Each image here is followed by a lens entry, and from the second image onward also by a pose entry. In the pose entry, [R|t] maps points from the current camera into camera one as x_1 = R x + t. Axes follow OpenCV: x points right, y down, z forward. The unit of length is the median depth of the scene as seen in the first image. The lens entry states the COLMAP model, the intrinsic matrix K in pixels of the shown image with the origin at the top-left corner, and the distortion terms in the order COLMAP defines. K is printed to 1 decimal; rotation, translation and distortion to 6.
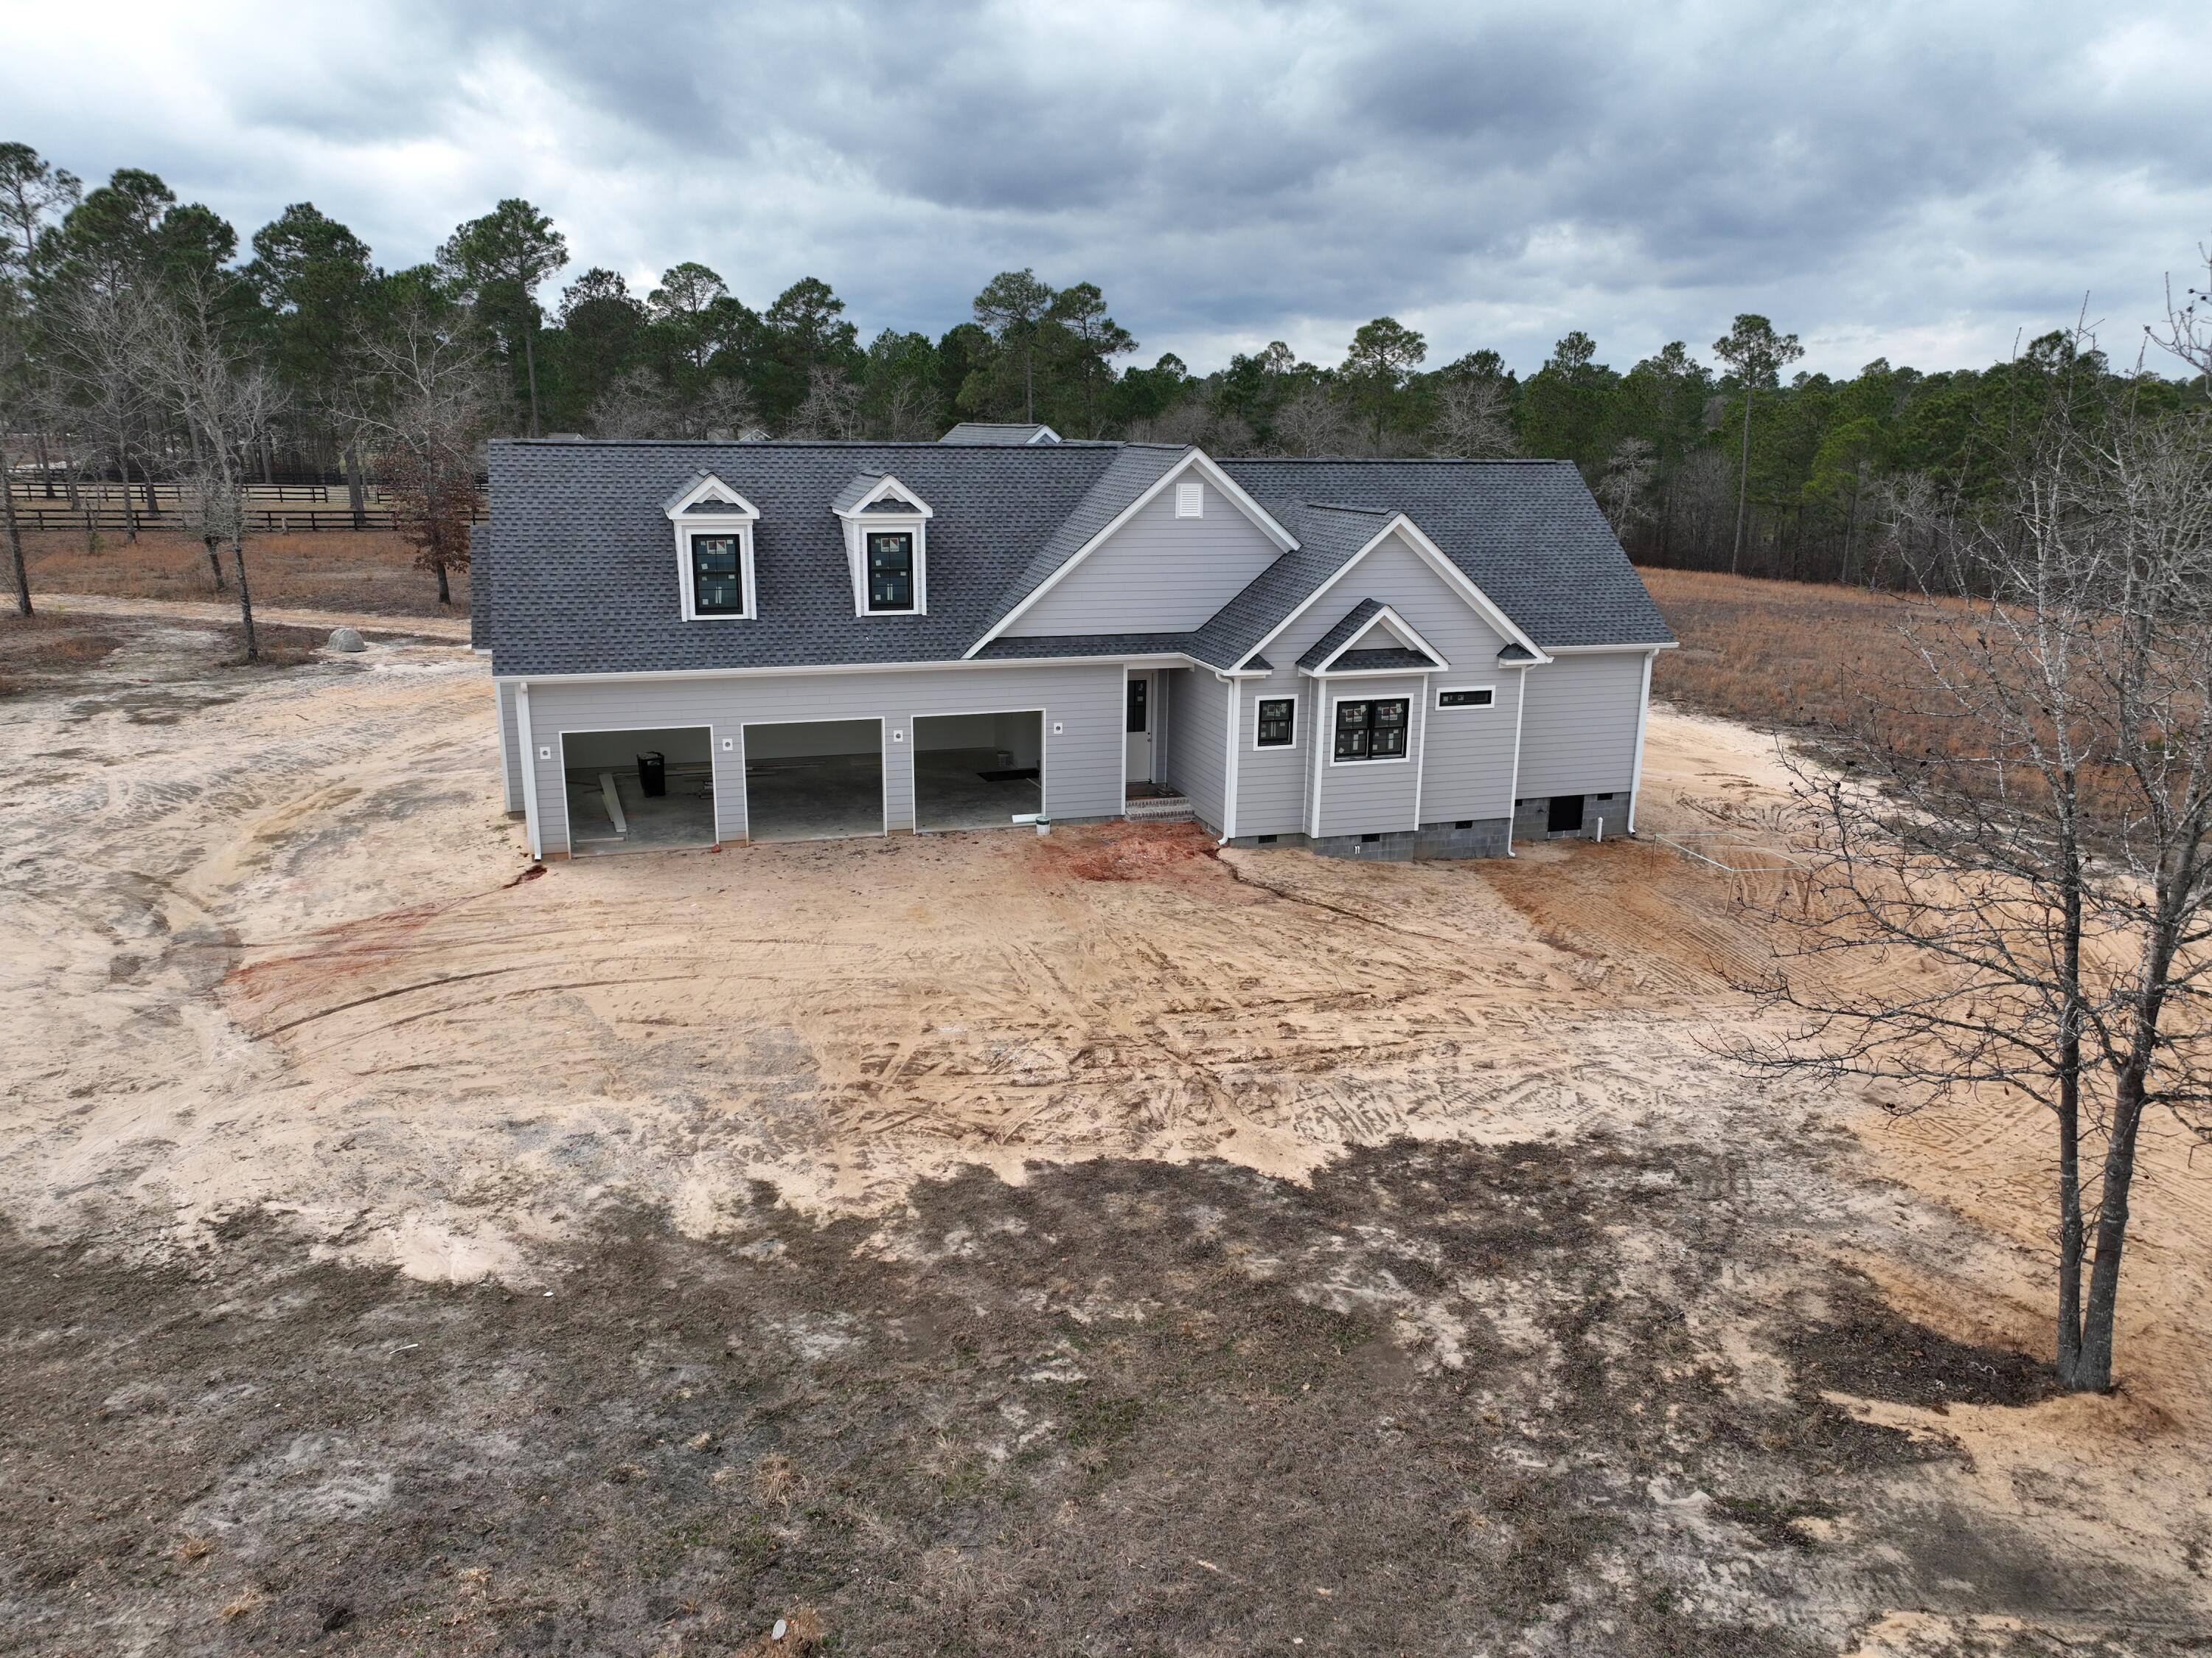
lens RADIAL K [[1553.9, 0, 1100.9], [0, 1553.9, 822.4], [0, 0, 1]] dist [-0.002035, 0.021992]
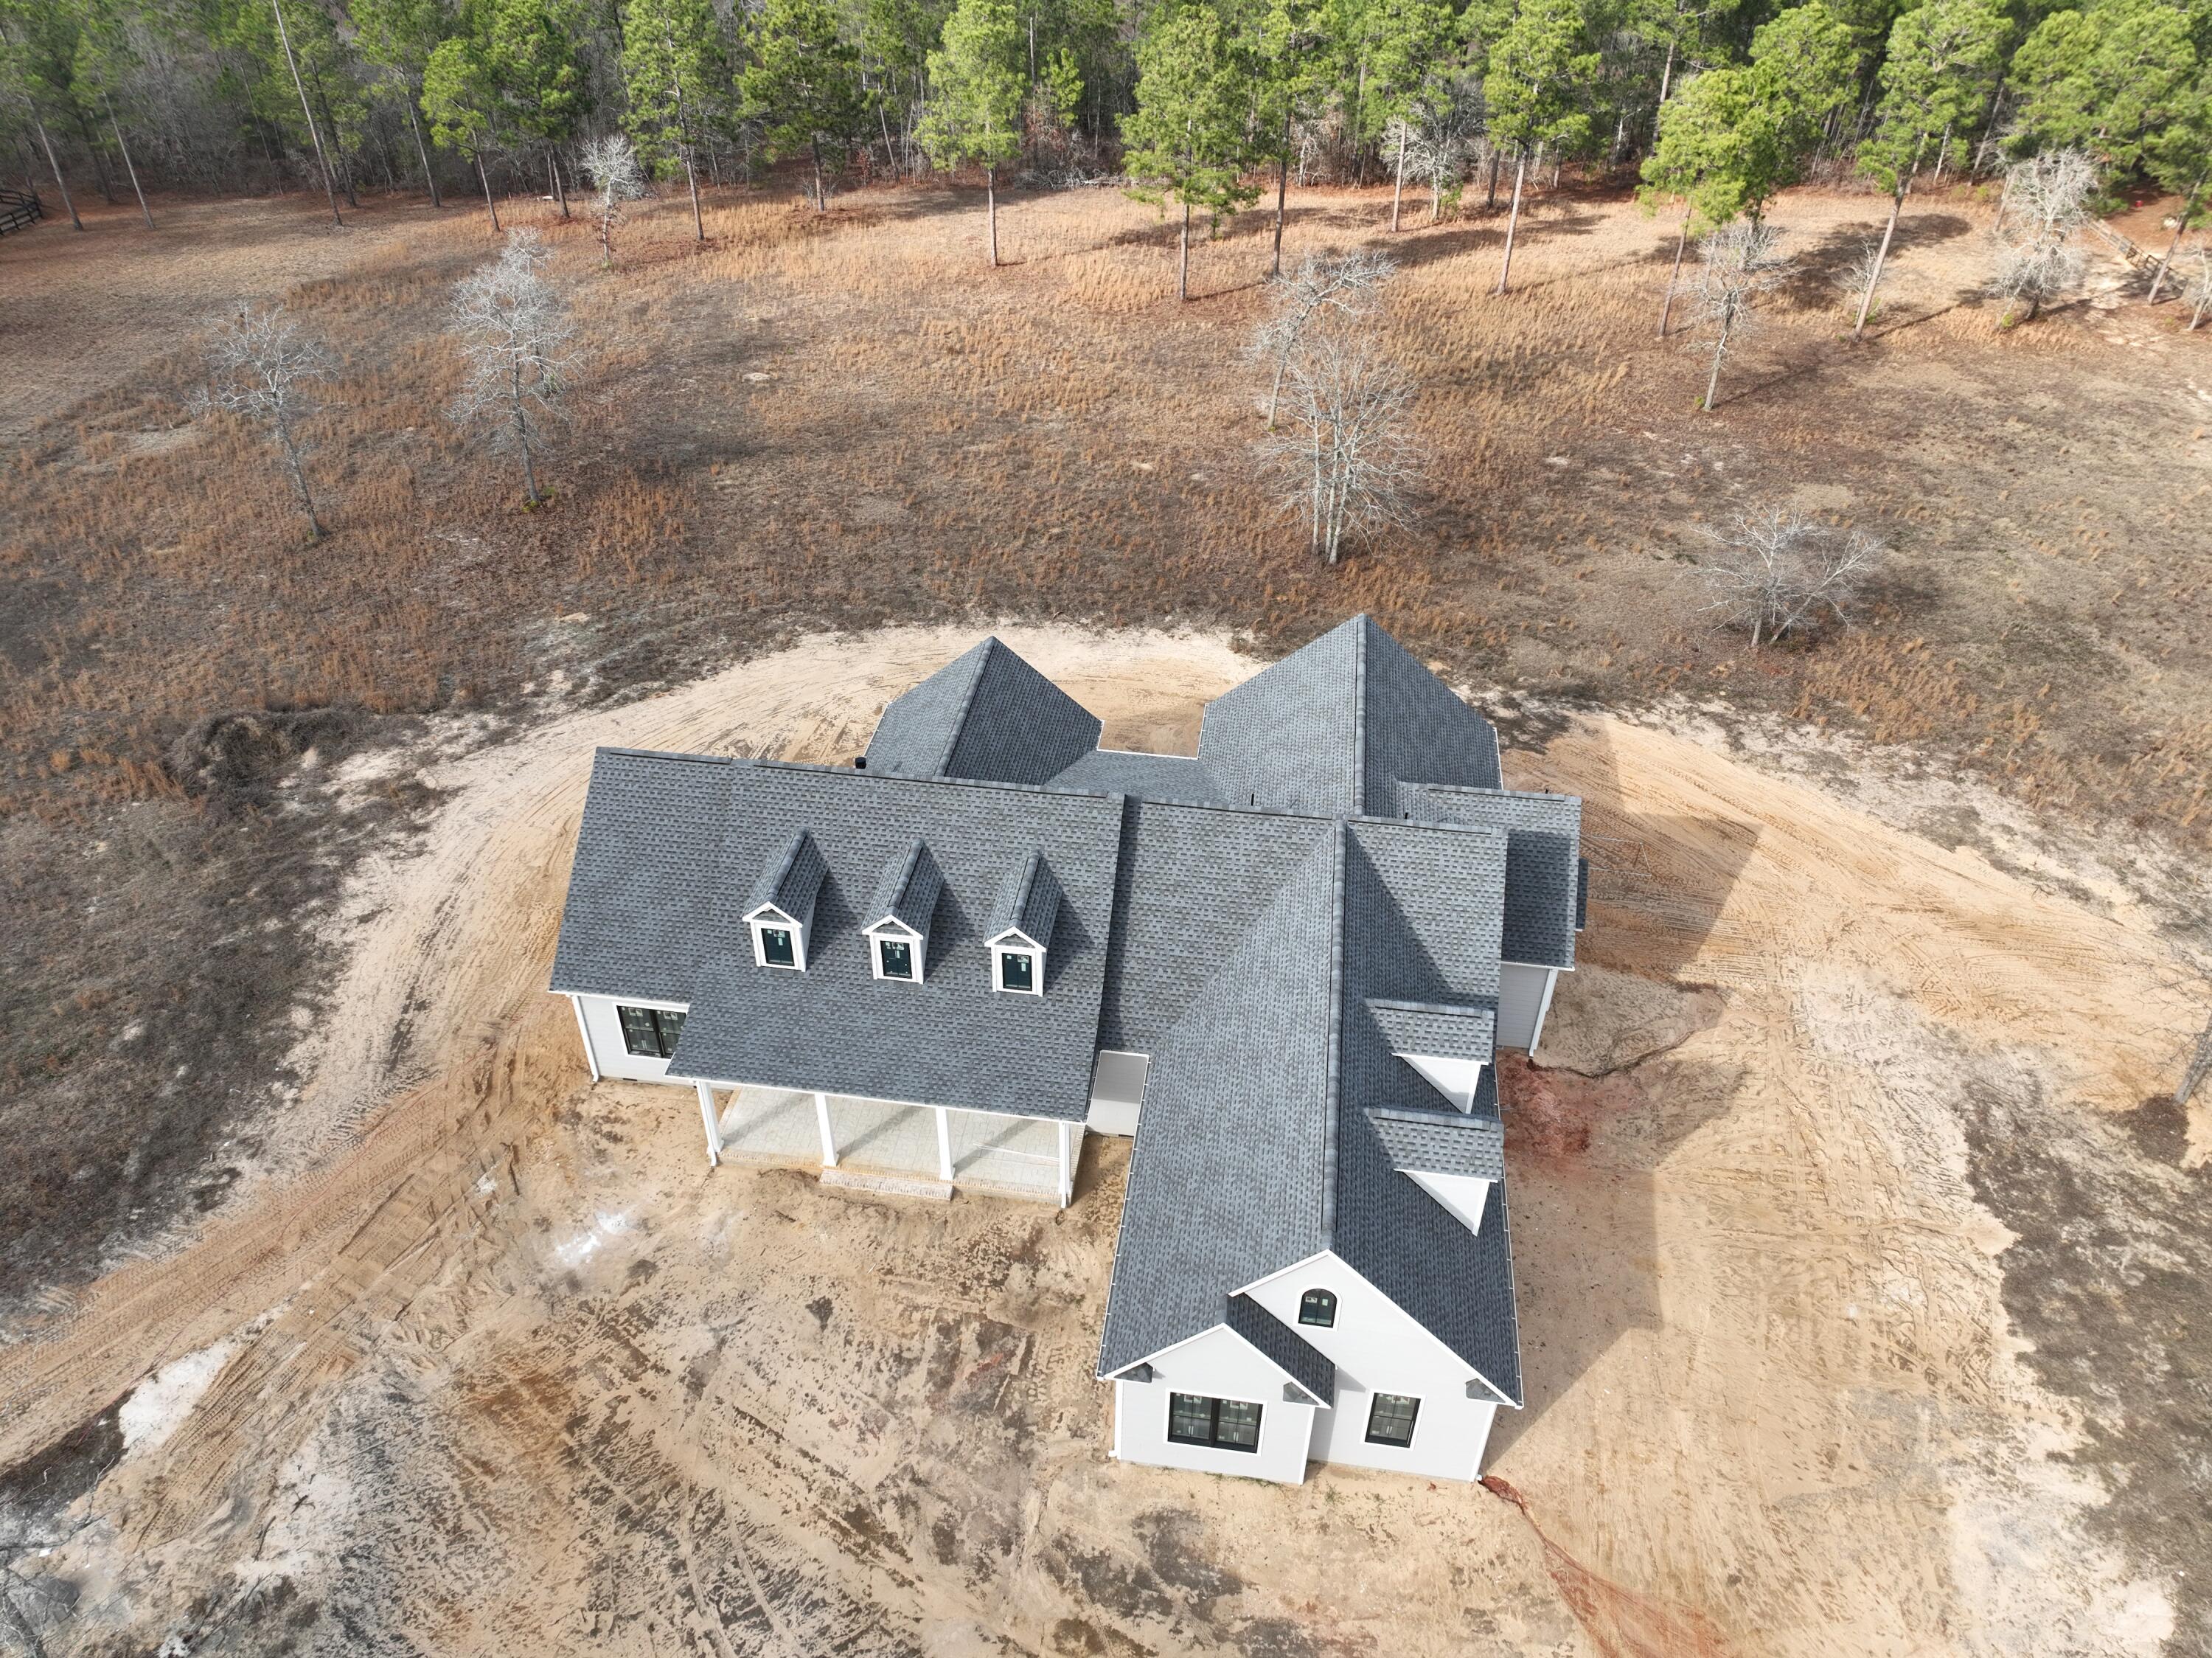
lens RADIAL K [[1553.9, 0, 1104.1], [0, 1553.9, 828.8], [0, 0, 1]] dist [-0.002035, 0.021992]
pose [[0.428553, -0.553197, 0.714363, -1.031905], [0.220958, 0.830809, 0.510817, -1.014489], [-0.876082, -0.061068, 0.478279, 0.727203]]
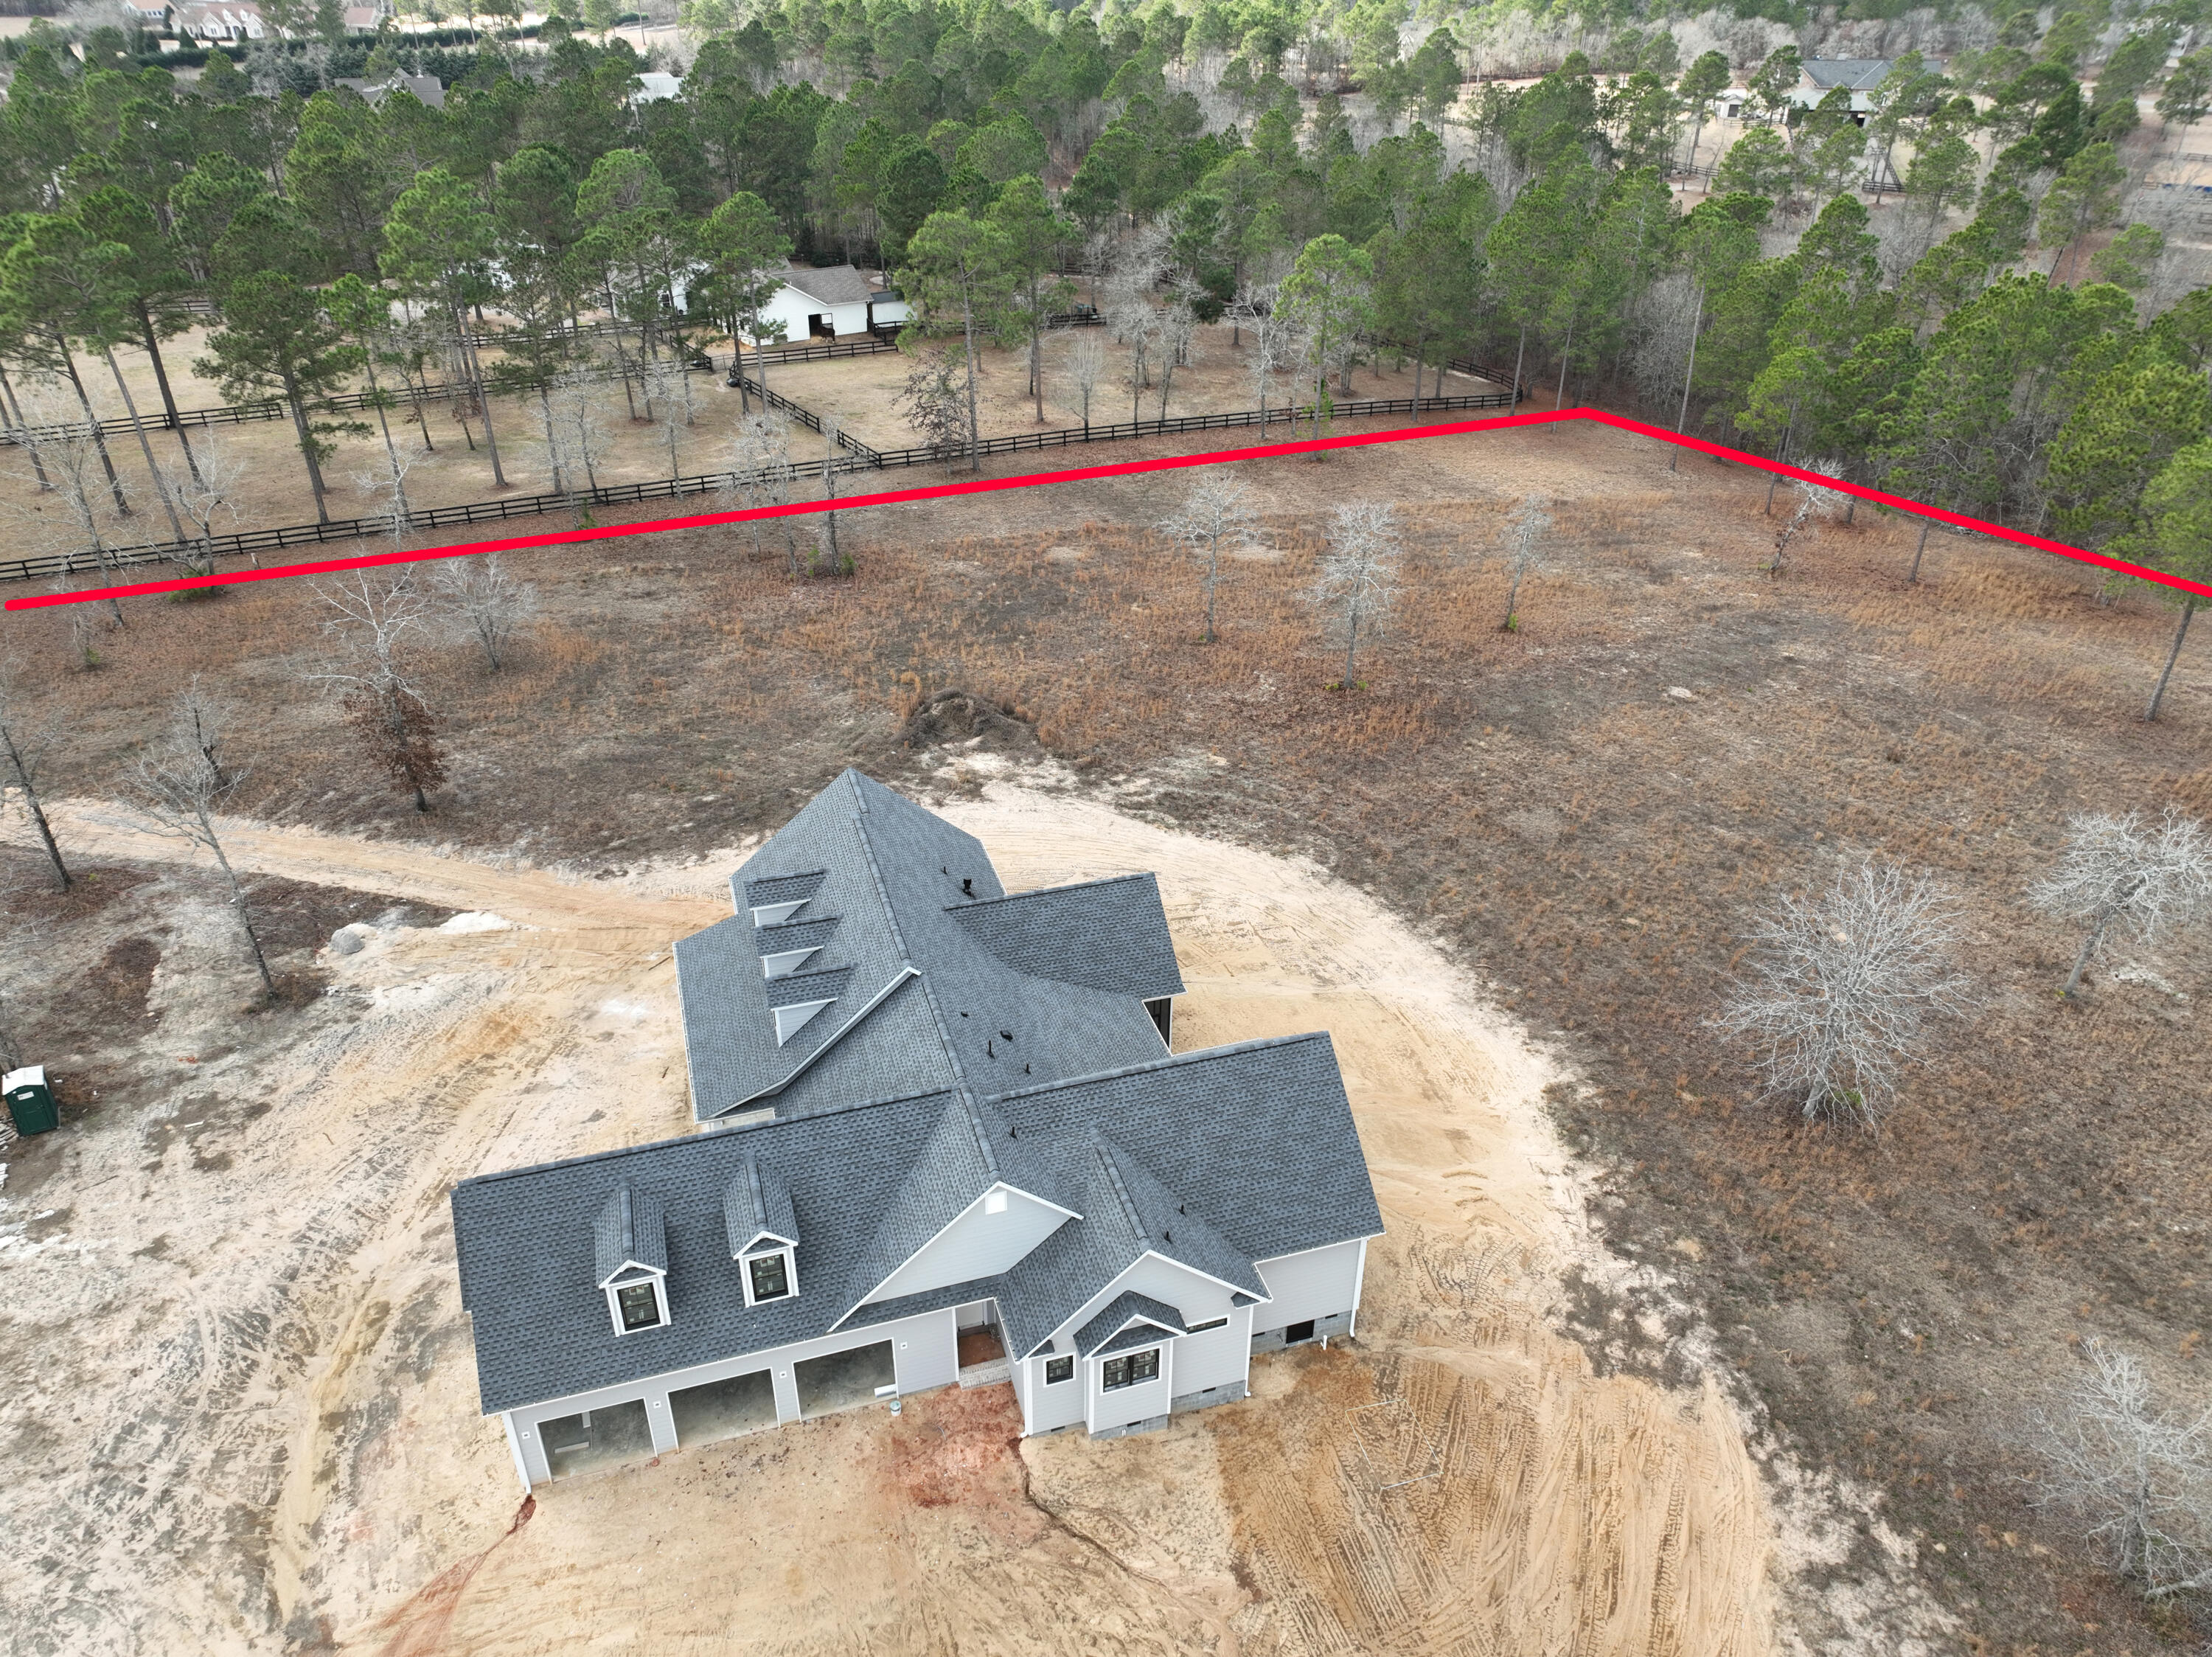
lens RADIAL K [[1553.8, 0, 1107.9], [0, 1553.8, 828.0], [0, 0, 1]] dist [-0.002035, 0.021992]
pose [[0.999990, -0.003704, -0.002577, 0.168468], [0.004269, 0.961596, 0.274436, -0.942337], [0.001462, -0.274444, 0.961602, -0.189548]]
